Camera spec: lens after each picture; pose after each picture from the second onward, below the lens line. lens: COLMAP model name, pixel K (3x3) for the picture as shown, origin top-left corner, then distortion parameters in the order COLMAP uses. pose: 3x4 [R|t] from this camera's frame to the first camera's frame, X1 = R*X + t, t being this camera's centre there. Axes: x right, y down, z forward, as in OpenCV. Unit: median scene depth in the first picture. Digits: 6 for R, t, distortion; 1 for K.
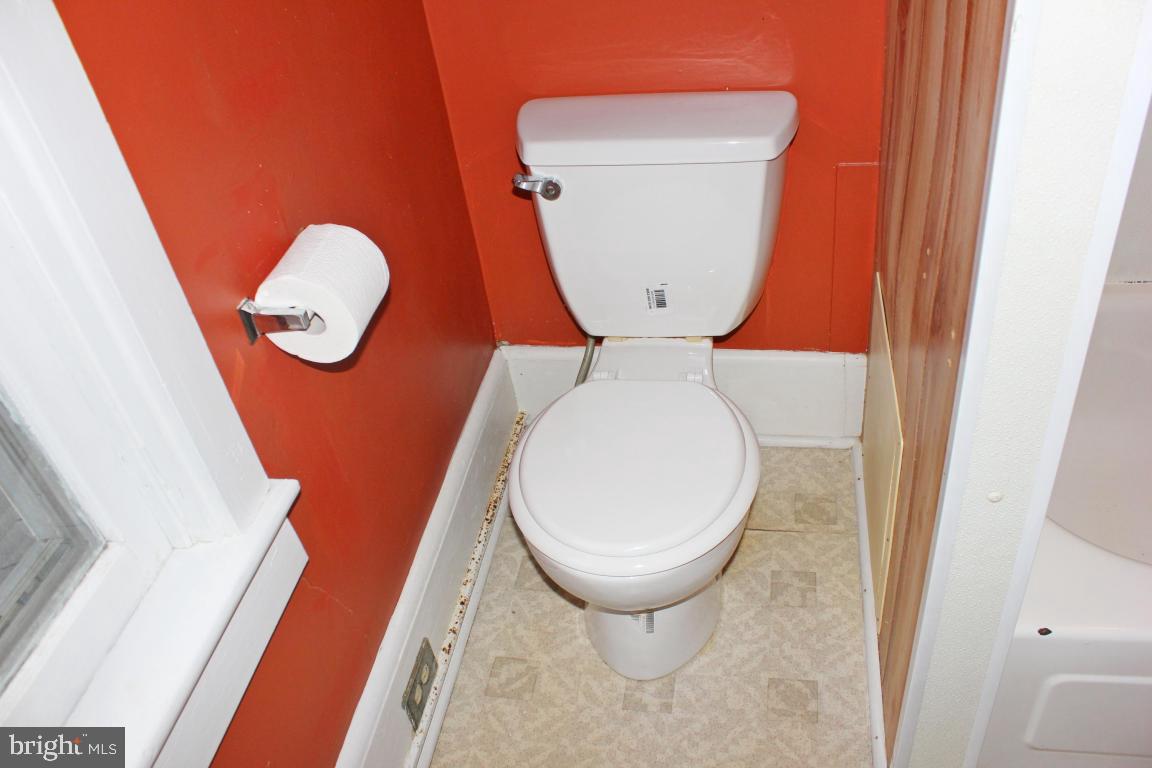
lens RADIAL K [[963.3, 0, 588.1], [0, 963.3, 383.3], [0, 0, 1]] dist [-0.138027, 0.088899]
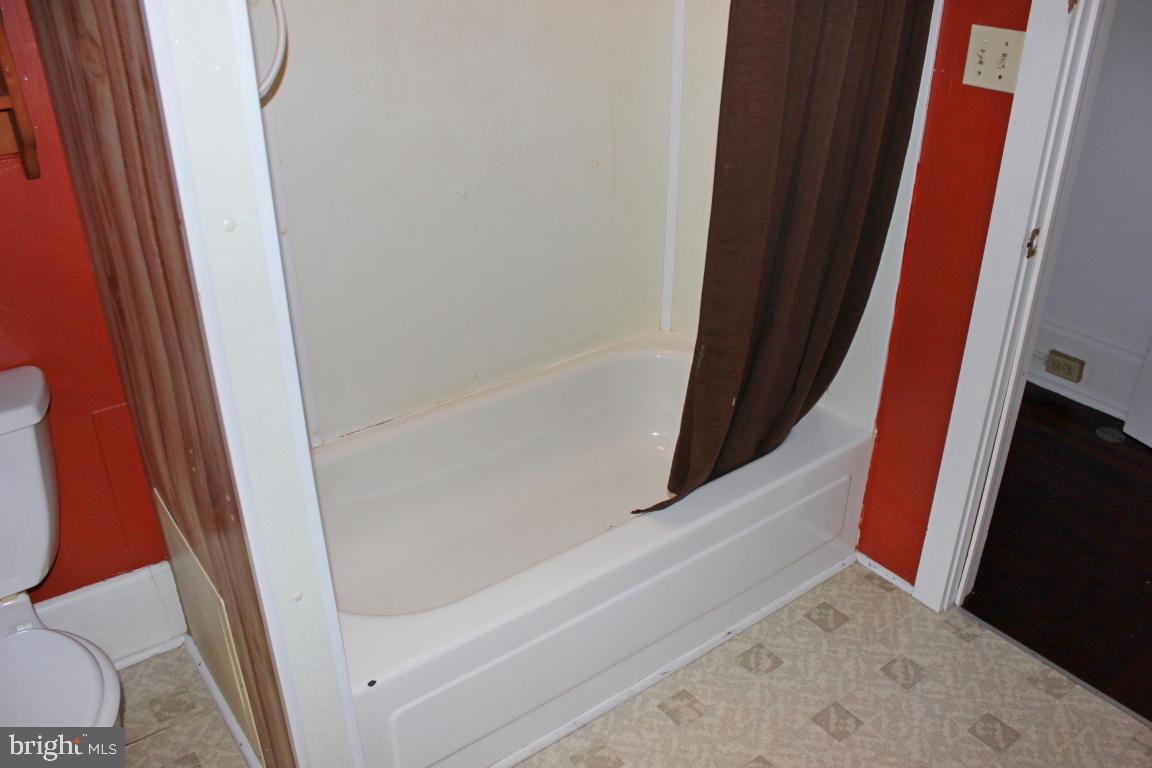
lens RADIAL K [[963.3, 0, 582.8], [0, 963.3, 374.5], [0, 0, 1]] dist [-0.138027, 0.088899]
pose [[0.693087, -0.225243, 0.684759, -0.099213], [0.382095, 0.920295, -0.084023, 0.057239], [-0.611255, 0.319878, 0.723909, -0.235220]]
